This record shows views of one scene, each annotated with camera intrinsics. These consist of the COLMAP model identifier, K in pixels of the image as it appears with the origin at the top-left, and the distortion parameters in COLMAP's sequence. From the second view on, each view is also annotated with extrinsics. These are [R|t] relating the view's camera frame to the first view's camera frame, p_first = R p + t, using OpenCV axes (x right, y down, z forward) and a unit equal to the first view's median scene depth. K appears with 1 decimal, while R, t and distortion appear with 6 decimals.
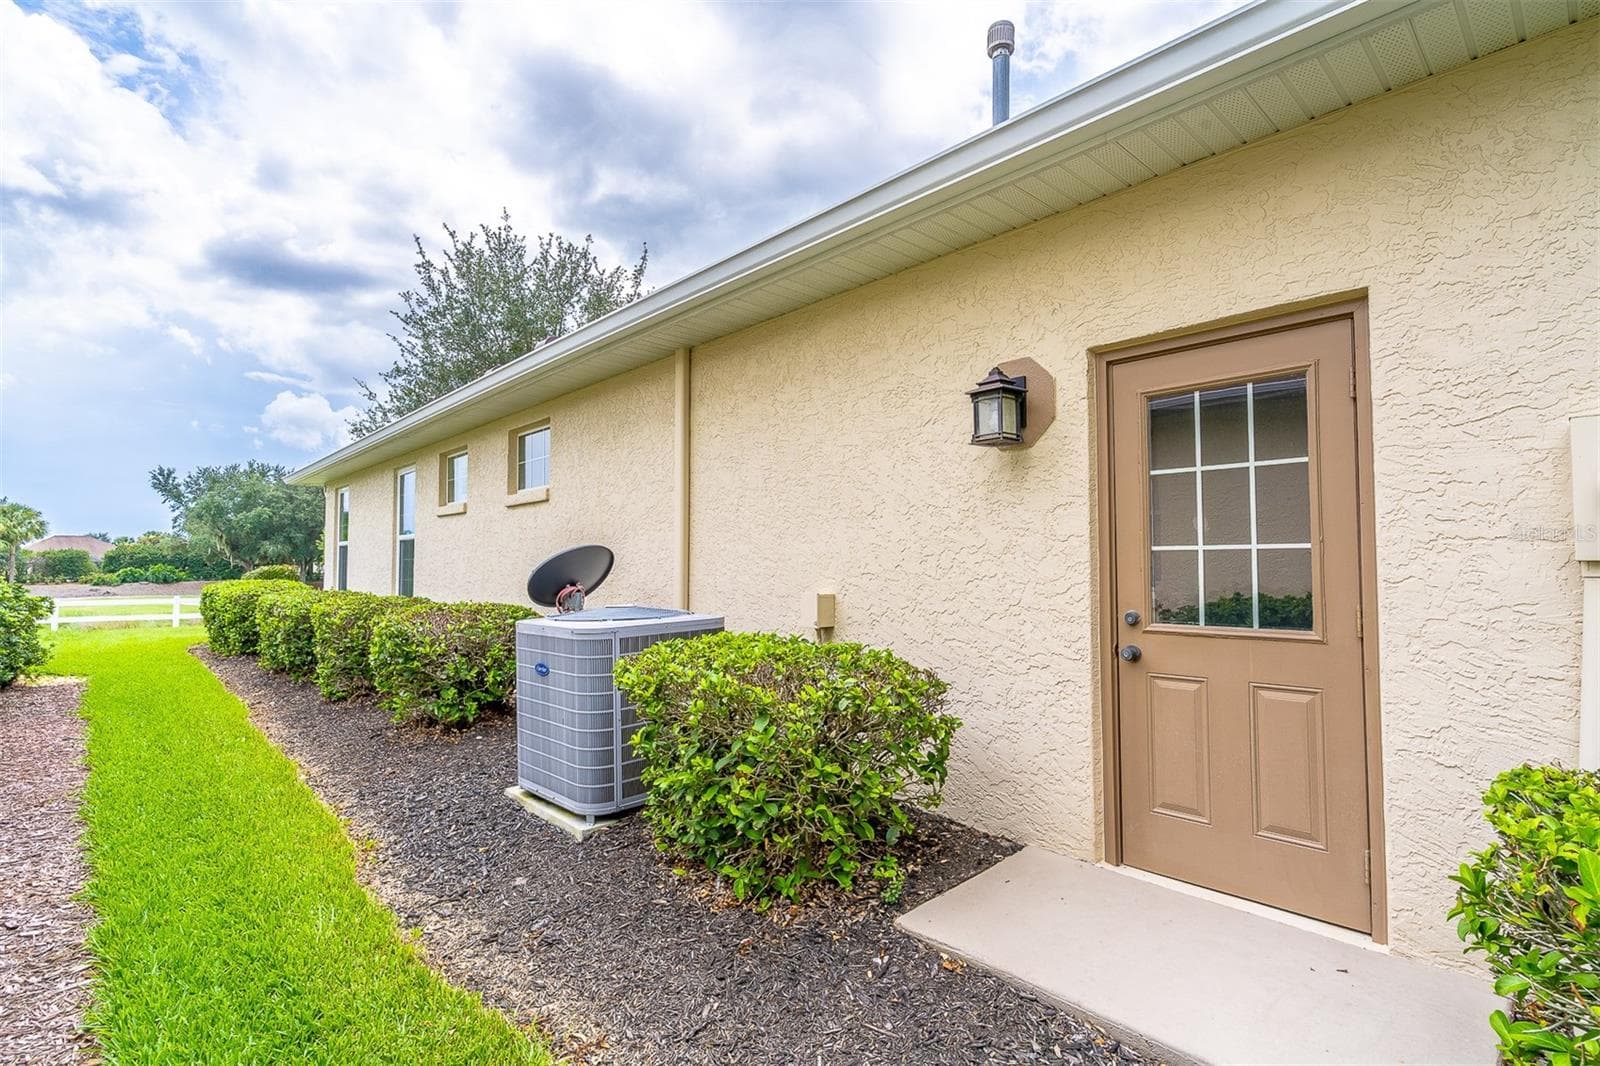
lens RADIAL K [[767.7, 0, 790.3], [0, 767.7, 535.4], [0, 0, 1]] dist [0.002347, -0.000146]
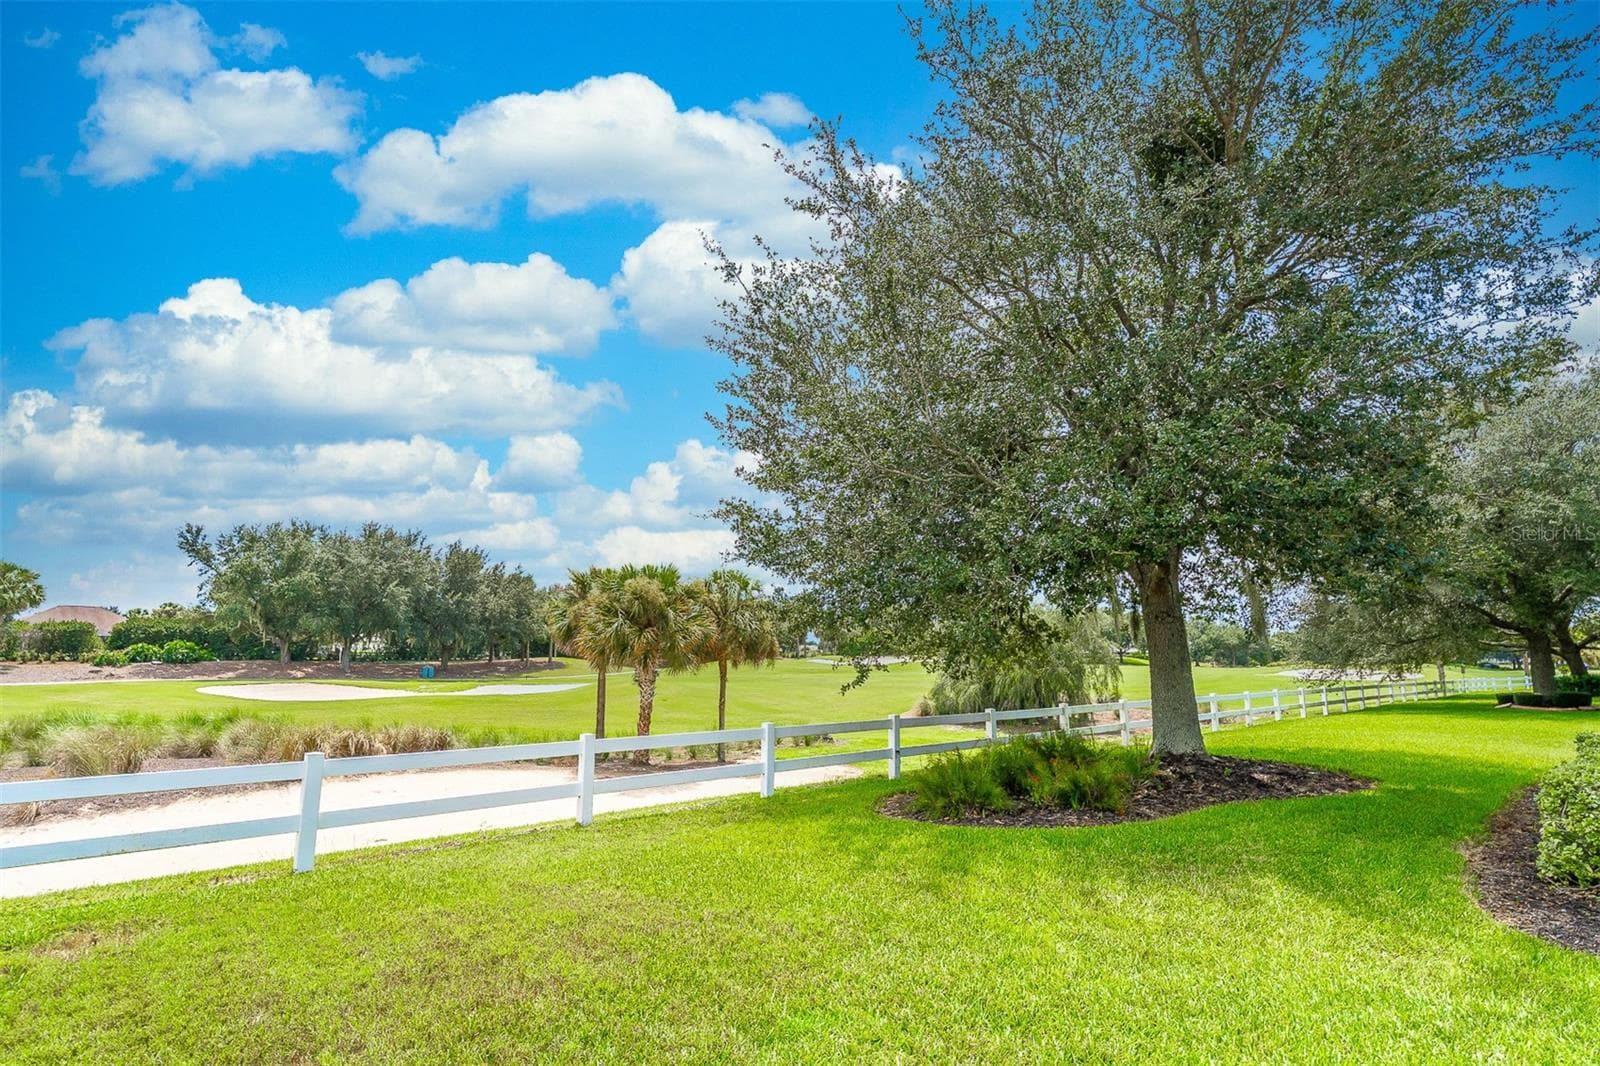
lens RADIAL K [[767.7, 0, 796.4], [0, 767.7, 537.9], [0, 0, 1]] dist [0.002347, -0.000146]
pose [[0.999922, 0.010171, -0.007255, -0.146614], [-0.010861, 0.994678, -0.102460, 0.005497], [0.006174, 0.102531, 0.994711, 0.166656]]
